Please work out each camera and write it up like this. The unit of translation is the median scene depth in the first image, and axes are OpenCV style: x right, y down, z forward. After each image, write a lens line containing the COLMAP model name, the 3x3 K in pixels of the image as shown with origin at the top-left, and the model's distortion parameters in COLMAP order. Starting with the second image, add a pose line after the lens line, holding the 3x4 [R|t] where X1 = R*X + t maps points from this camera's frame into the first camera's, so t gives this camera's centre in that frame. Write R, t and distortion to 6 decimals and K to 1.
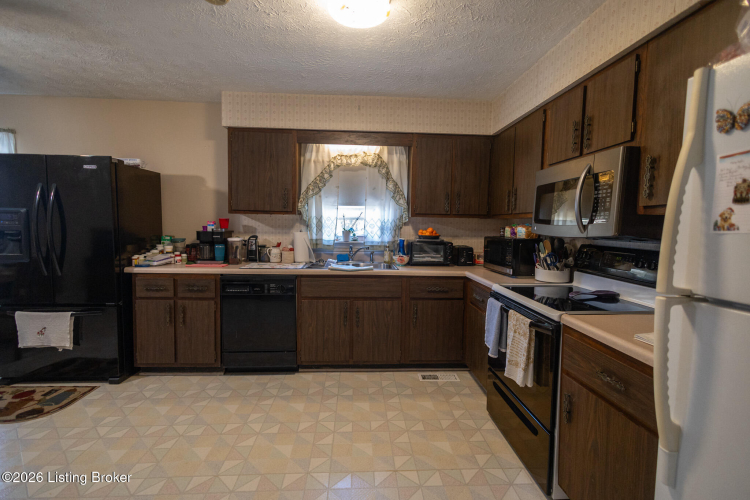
lens RADIAL K [[344.2, 0, 374.8], [0, 344.2, 246.5], [0, 0, 1]] dist [0.018317, -0.005366]
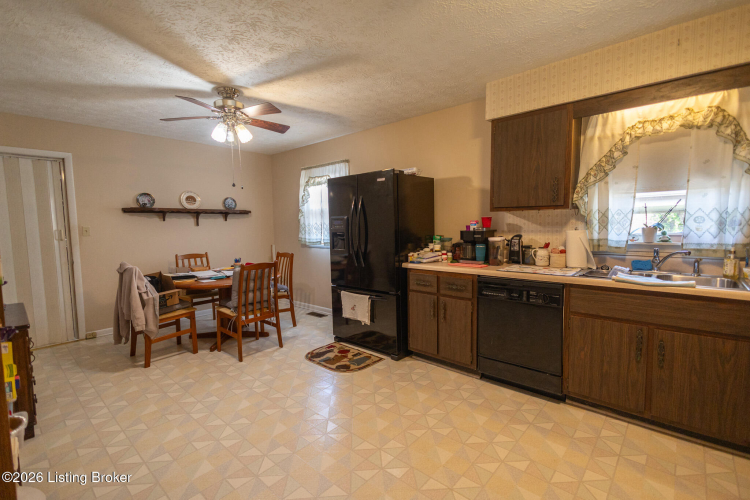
lens RADIAL K [[344.2, 0, 377.9], [0, 344.2, 251.8], [0, 0, 1]] dist [0.018317, -0.005366]
pose [[0.709527, 0.030835, -0.704004, 0.030885], [-0.016952, 0.999500, 0.026692, -0.006405], [0.704475, -0.007004, 0.709695, 0.116785]]
